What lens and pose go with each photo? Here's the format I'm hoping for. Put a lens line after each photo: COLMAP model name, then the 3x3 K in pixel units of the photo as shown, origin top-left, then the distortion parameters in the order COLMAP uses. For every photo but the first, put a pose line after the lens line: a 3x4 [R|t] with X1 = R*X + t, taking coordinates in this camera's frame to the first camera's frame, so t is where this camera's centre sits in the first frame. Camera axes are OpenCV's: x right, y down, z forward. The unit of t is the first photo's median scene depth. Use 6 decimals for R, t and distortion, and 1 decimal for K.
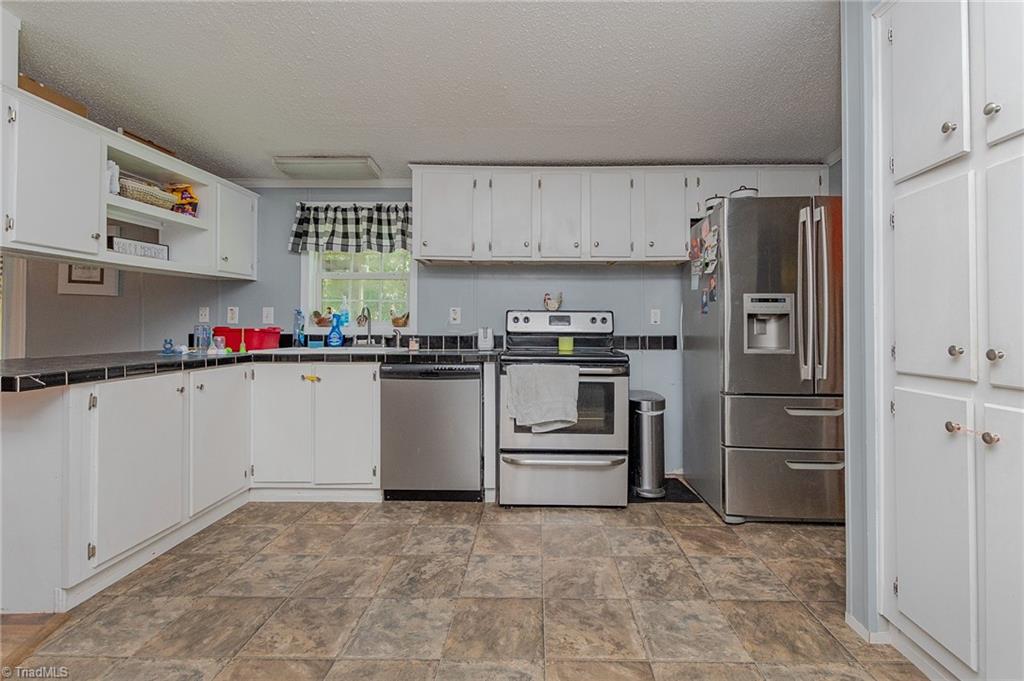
lens RADIAL K [[466.8, 0, 540.5], [0, 466.8, 323.7], [0, 0, 1]] dist [0.011487, -0.001655]
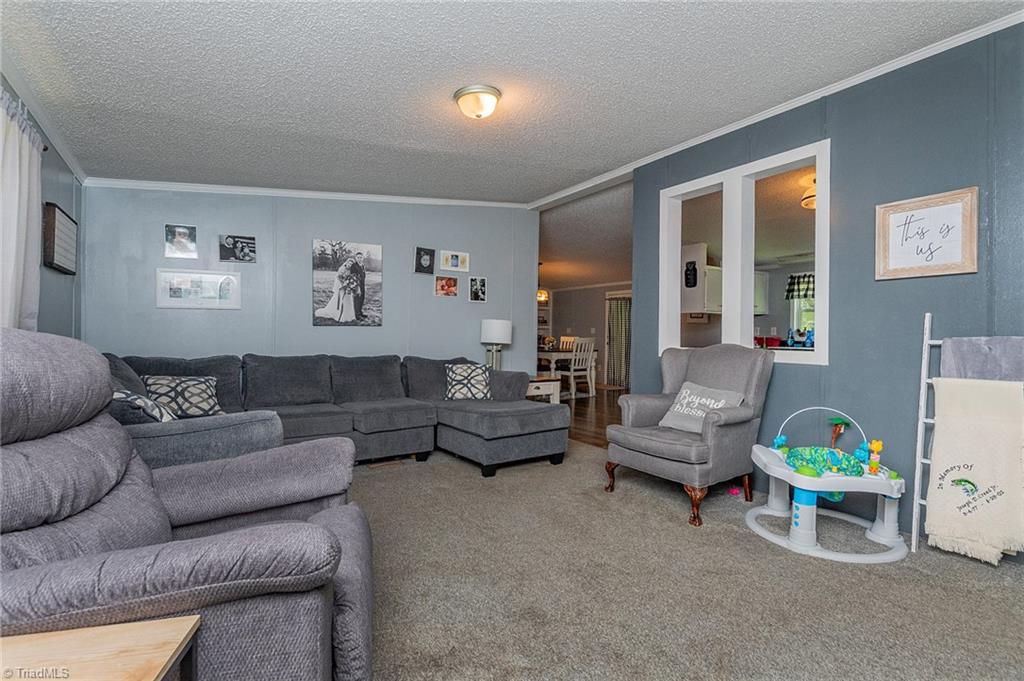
lens RADIAL K [[466.8, 0, 513.8], [0, 466.8, 334.6], [0, 0, 1]] dist [0.011487, -0.001655]
pose [[0.560256, 0.002808, -0.828315, 0.537552], [-0.002561, 0.999995, 0.001658, -0.003238], [0.828315, 0.001192, 0.560261, -1.217470]]
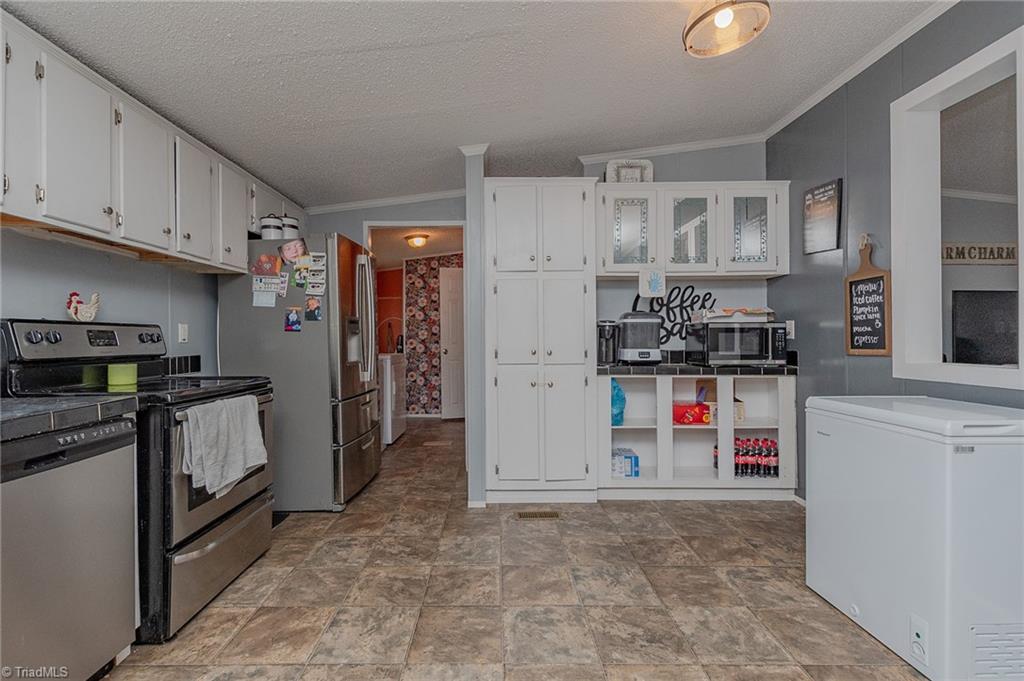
lens RADIAL K [[466.8, 0, 507.7], [0, 466.8, 344.8], [0, 0, 1]] dist [0.011487, -0.001655]
pose [[-0.005000, -0.019801, 0.999791, -0.638776], [-0.001001, 0.999804, 0.019796, -0.012346], [-0.999987, -0.000901, -0.005019, 0.493593]]
